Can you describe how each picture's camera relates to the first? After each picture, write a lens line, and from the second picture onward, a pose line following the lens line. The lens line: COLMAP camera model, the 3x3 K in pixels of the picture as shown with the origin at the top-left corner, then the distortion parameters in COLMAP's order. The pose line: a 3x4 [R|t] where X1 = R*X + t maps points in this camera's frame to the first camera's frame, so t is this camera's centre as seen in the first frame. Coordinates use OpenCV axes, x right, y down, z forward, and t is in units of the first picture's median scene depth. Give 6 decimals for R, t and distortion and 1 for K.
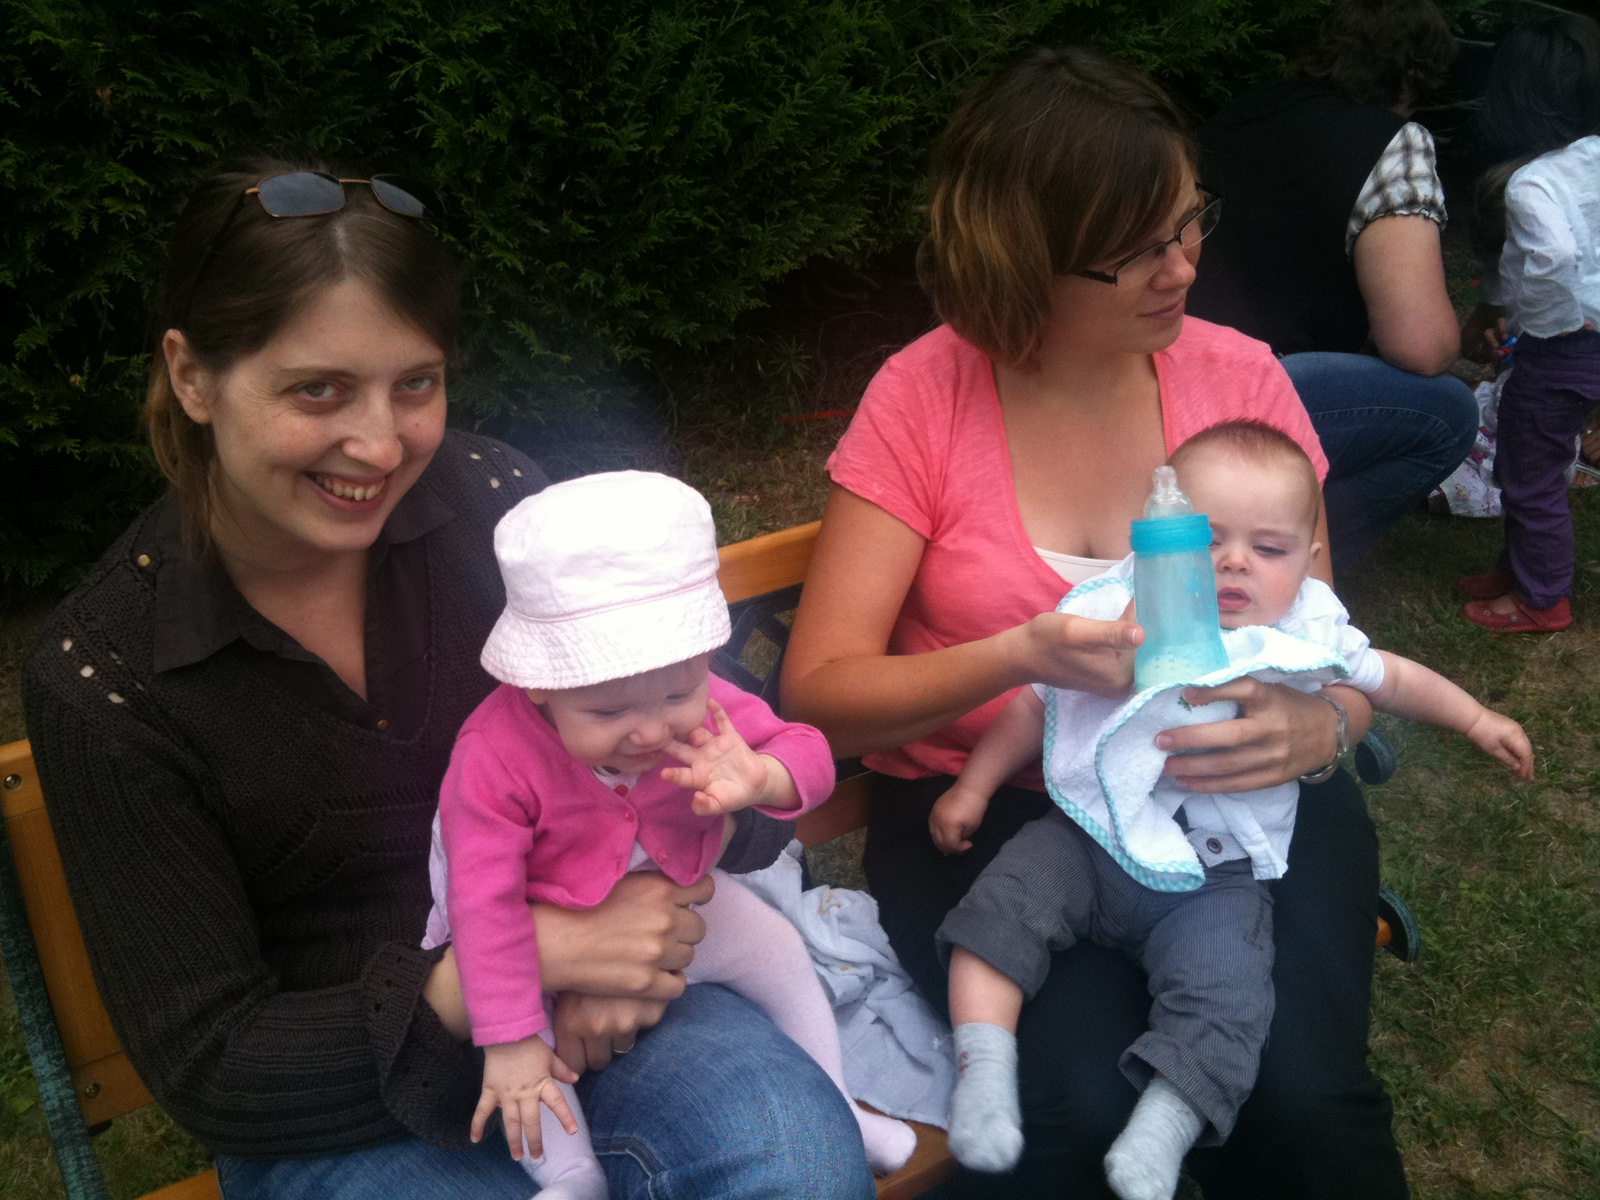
lens RADIAL K [[1793.8, 0, 755.6], [0, 1793.8, 600.5], [0, 0, 1]] dist [0.102632, -0.322074]
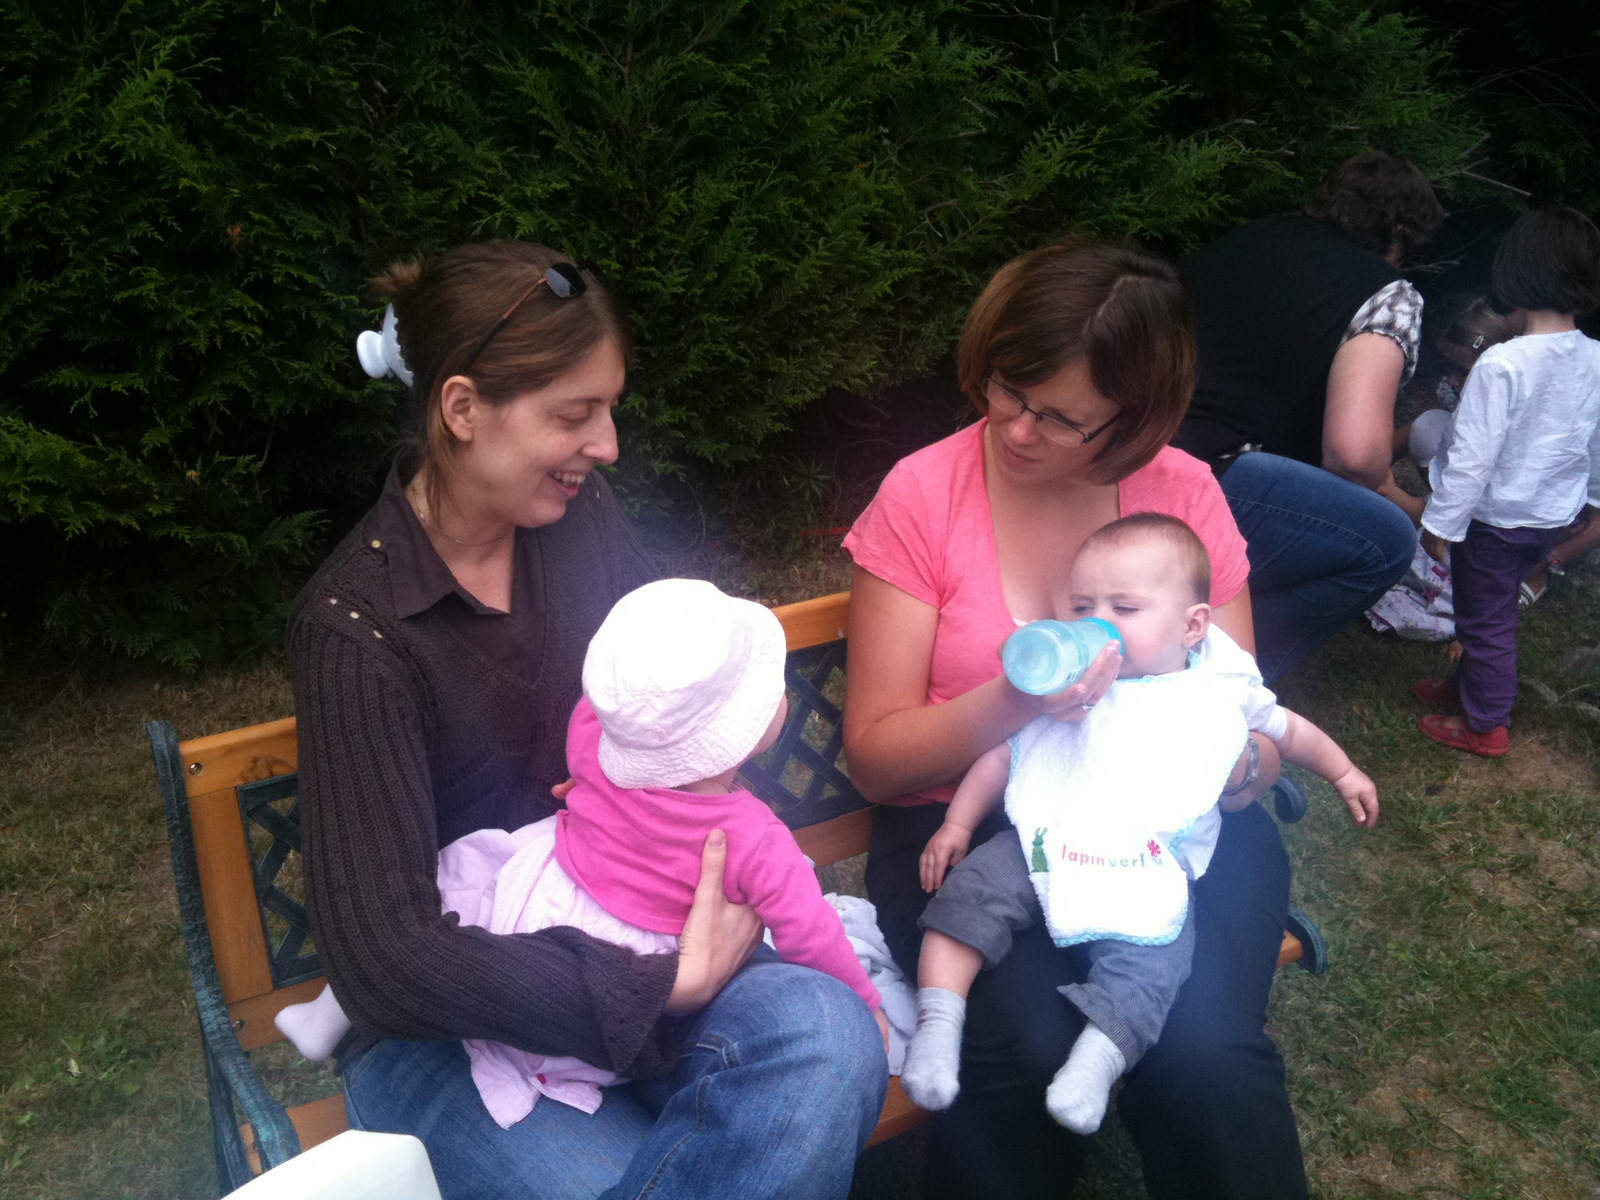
lens RADIAL K [[1742.7, 0, 774.7], [0, 1742.7, 605.8], [0, 0, 1]] dist [0.157244, -0.534613]
pose [[0.999697, 0.024614, 0.000143, -0.000662], [-0.024546, 0.997336, -0.068686, 0.028601], [-0.001833, 0.068662, 0.997638, -0.113263]]
